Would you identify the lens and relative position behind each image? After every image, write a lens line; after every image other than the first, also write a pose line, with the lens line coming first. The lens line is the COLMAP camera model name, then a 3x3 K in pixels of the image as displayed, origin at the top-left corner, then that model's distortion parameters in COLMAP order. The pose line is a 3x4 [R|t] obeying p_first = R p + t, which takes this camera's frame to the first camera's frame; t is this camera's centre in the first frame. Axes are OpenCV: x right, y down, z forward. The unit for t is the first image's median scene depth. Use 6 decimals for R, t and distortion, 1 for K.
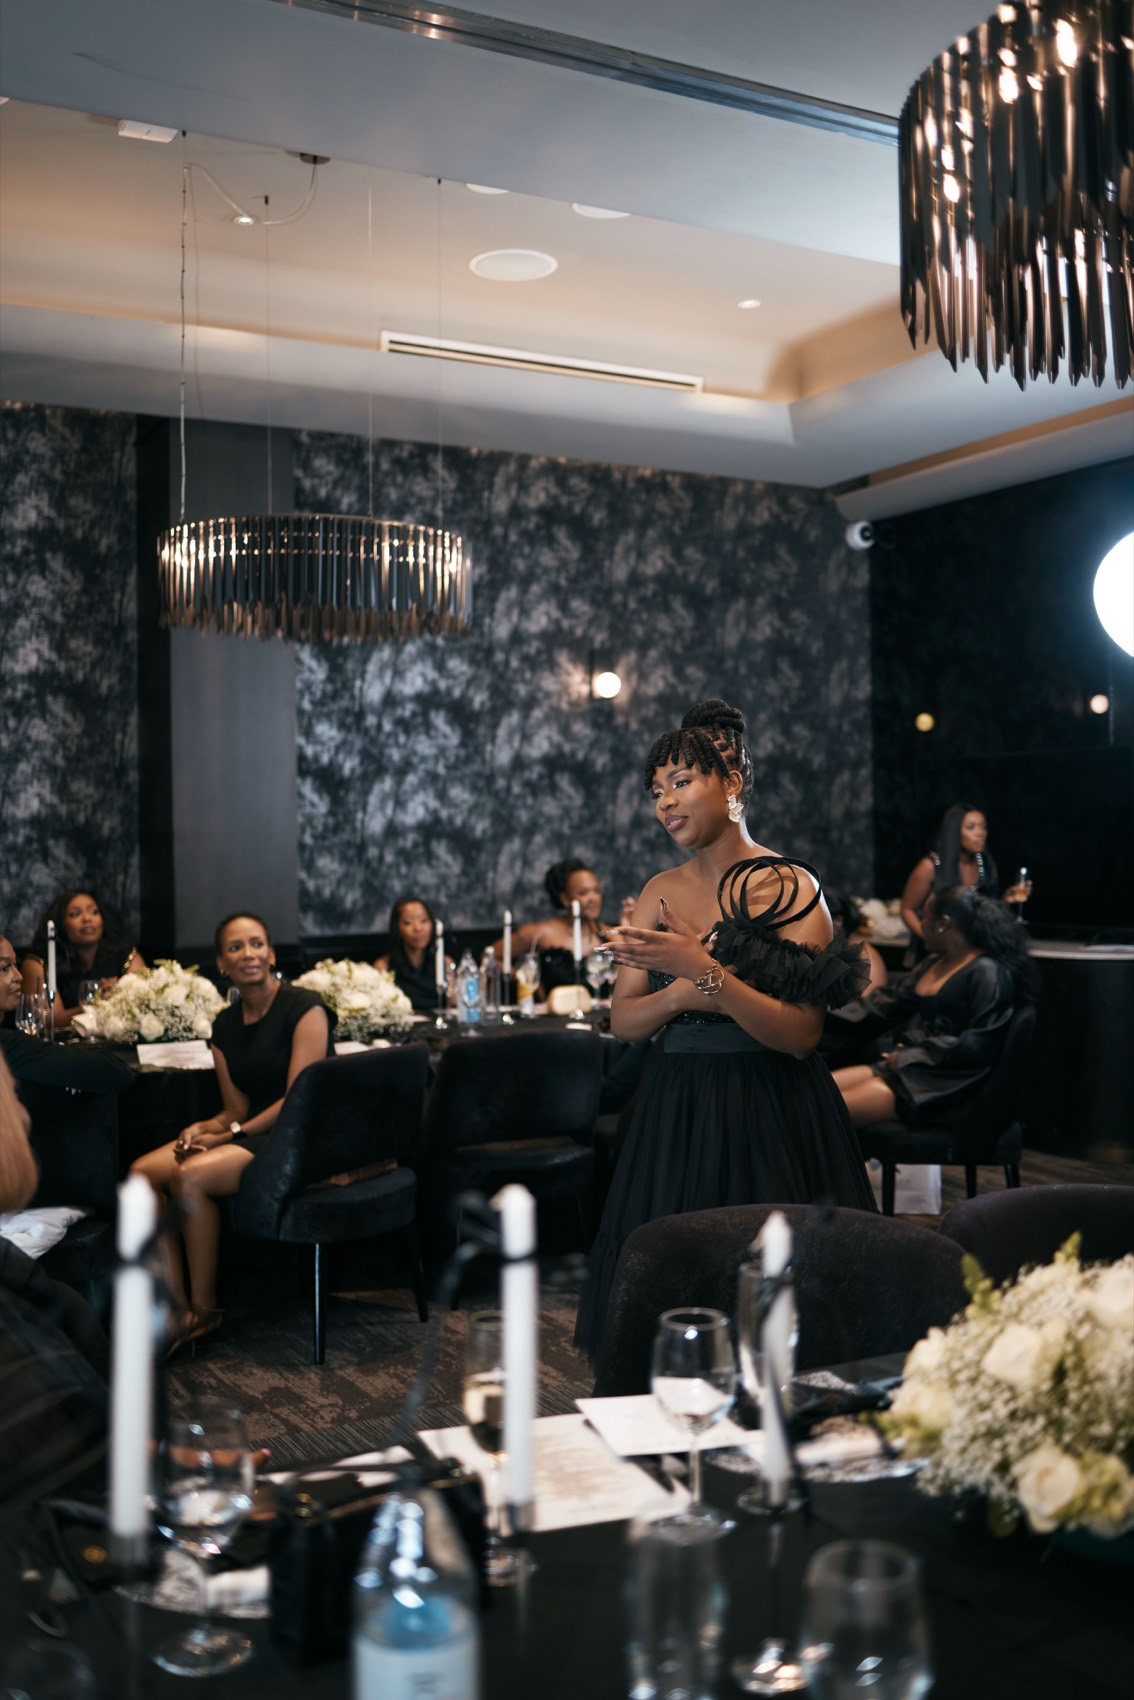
lens RADIAL K [[1750.1, 0, 565.6], [0, 1750.1, 841.6], [0, 0, 1]] dist [-0.041360, 0.000000]
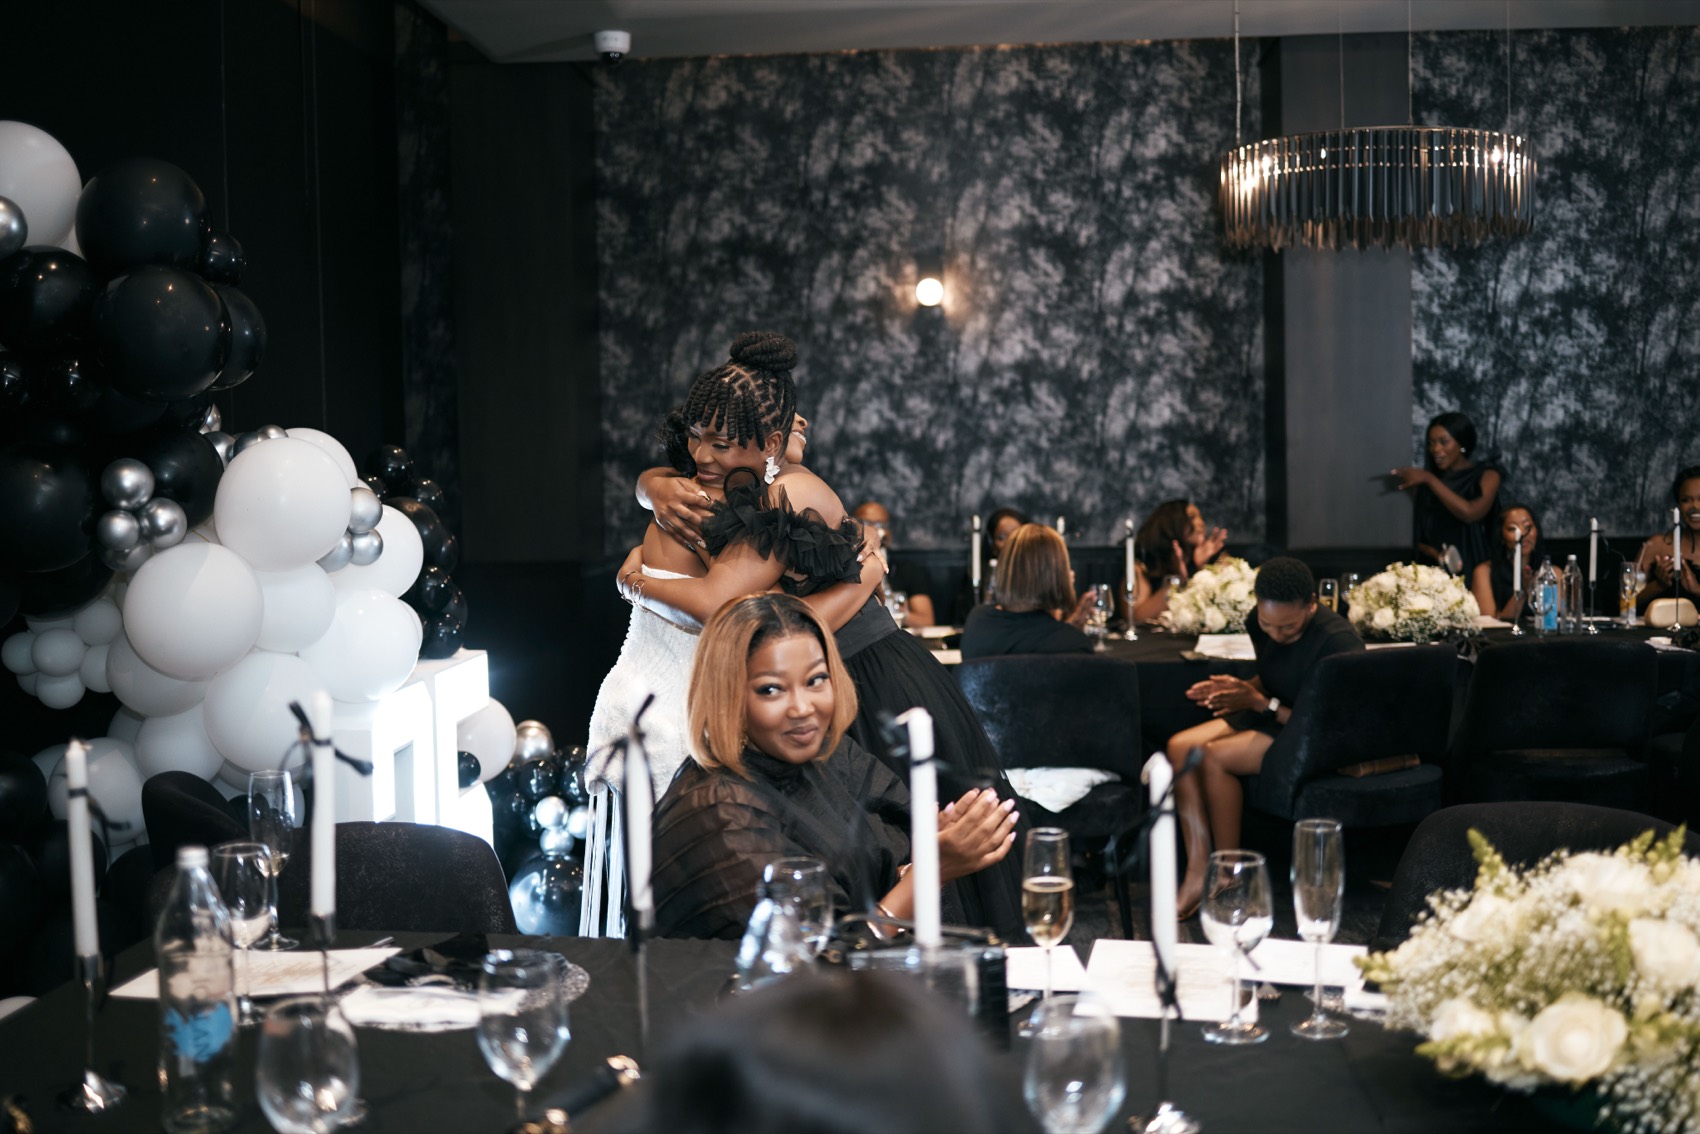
lens RADIAL K [[1750.1, 0, 850.6], [0, 1750.1, 569.7], [0, 0, 1]] dist [-0.041360, 0.000000]
pose [[0.848032, 0.029060, -0.529147, 0.104217], [0.008192, 0.997657, 0.067919, -0.000030], [0.529881, -0.061933, 0.845807, -0.025556]]
